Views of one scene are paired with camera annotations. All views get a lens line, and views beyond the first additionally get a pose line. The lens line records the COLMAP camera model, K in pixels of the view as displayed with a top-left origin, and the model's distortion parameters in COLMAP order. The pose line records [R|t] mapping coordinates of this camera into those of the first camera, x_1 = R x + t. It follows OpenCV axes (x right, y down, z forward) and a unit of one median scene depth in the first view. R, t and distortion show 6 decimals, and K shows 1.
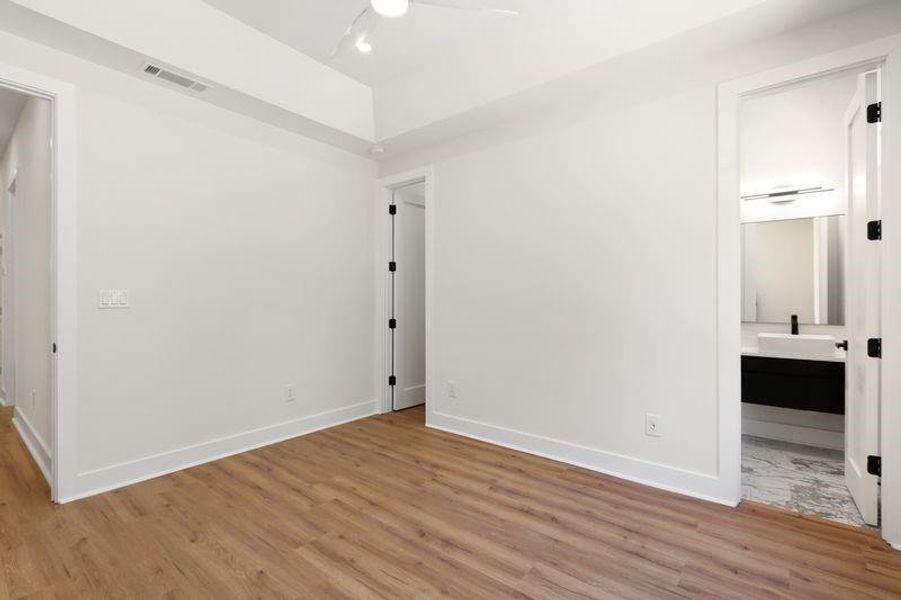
lens RADIAL K [[414.0, 0, 468.9], [0, 414.0, 309.8], [0, 0, 1]] dist [-0.037624, 0.006609]
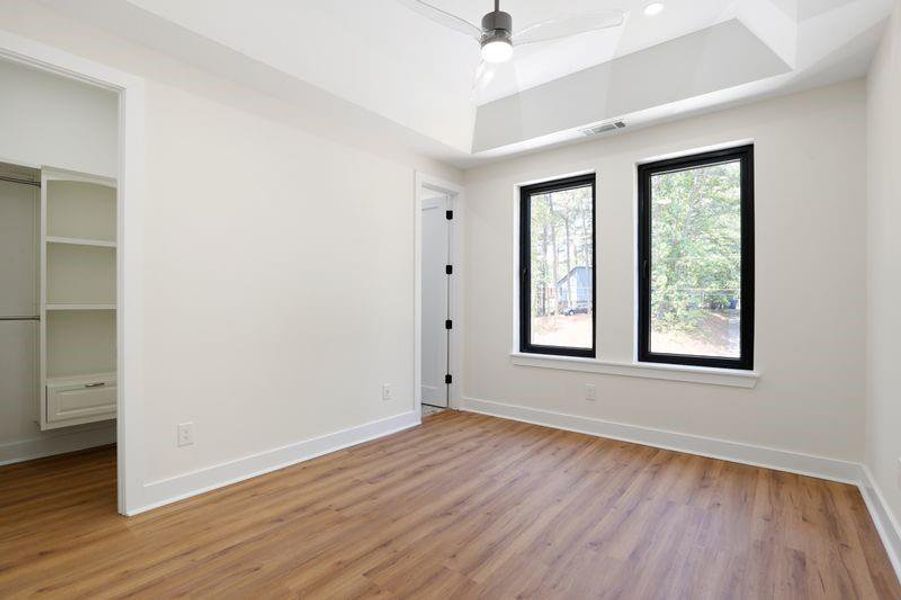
lens RADIAL K [[414.0, 0, 442.7], [0, 414.0, 304.5], [0, 0, 1]] dist [-0.037624, 0.006609]
pose [[0.040336, -0.014441, 0.999082, -0.984978], [0.026284, 0.999565, 0.013386, -0.030937], [-0.998840, 0.025720, 0.040698, 0.766026]]
